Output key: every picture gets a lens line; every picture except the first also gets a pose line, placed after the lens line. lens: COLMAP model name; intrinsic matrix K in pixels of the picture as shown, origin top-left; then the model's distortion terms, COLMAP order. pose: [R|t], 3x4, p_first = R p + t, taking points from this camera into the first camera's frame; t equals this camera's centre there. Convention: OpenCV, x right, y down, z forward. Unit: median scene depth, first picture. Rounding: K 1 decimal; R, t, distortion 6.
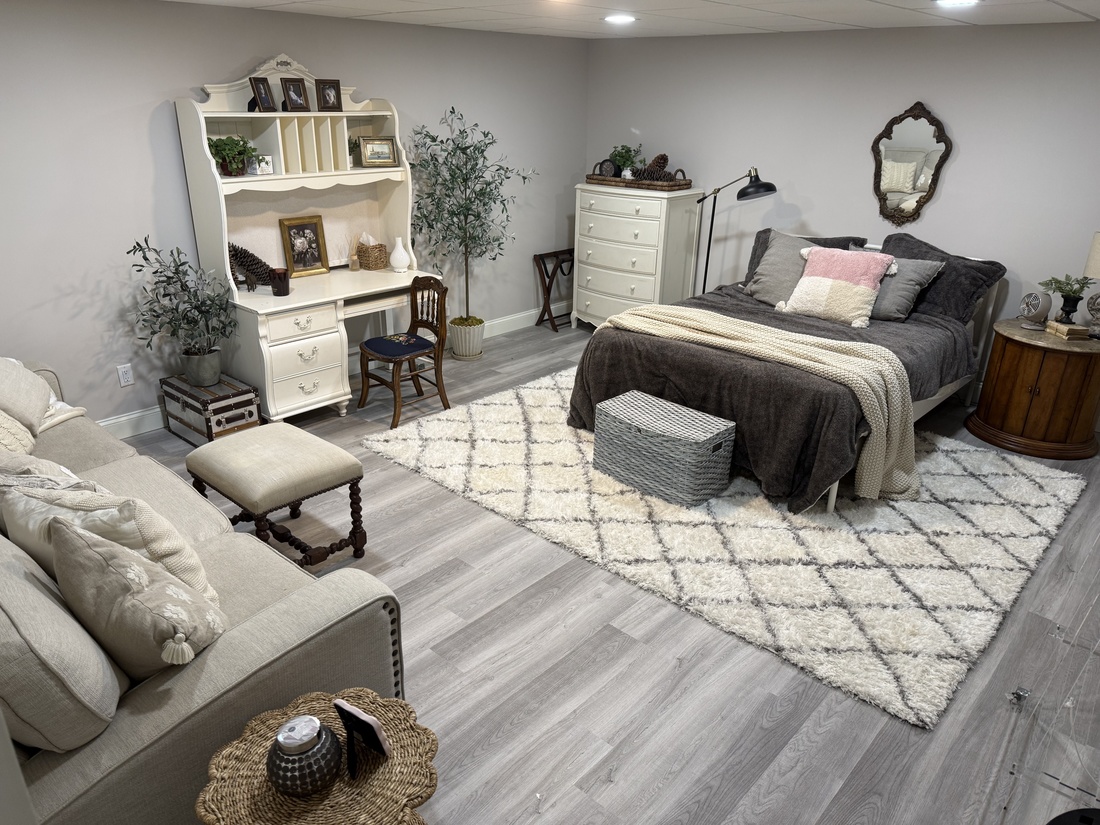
lens RADIAL K [[806.9, 0, 550.6], [0, 806.9, 387.1], [0, 0, 1]] dist [-0.001936, -0.001658]
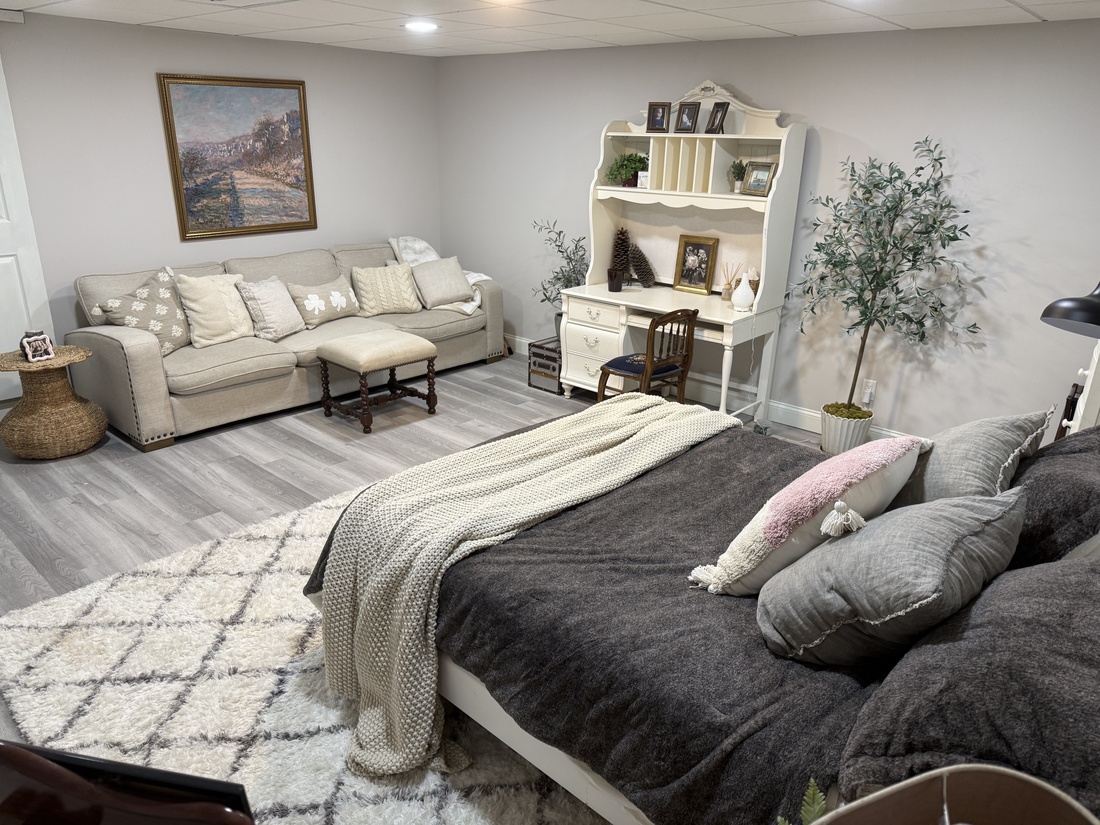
lens RADIAL K [[763.4, 0, 550.0], [0, 763.4, 412.5], [0, 0, 1]] dist [0.001897, -0.001522]
pose [[-0.005070, 0.323848, -0.946096, 0.743760], [-0.359759, 0.882169, 0.303894, -0.253790], [0.933032, 0.341907, 0.112035, 0.828519]]
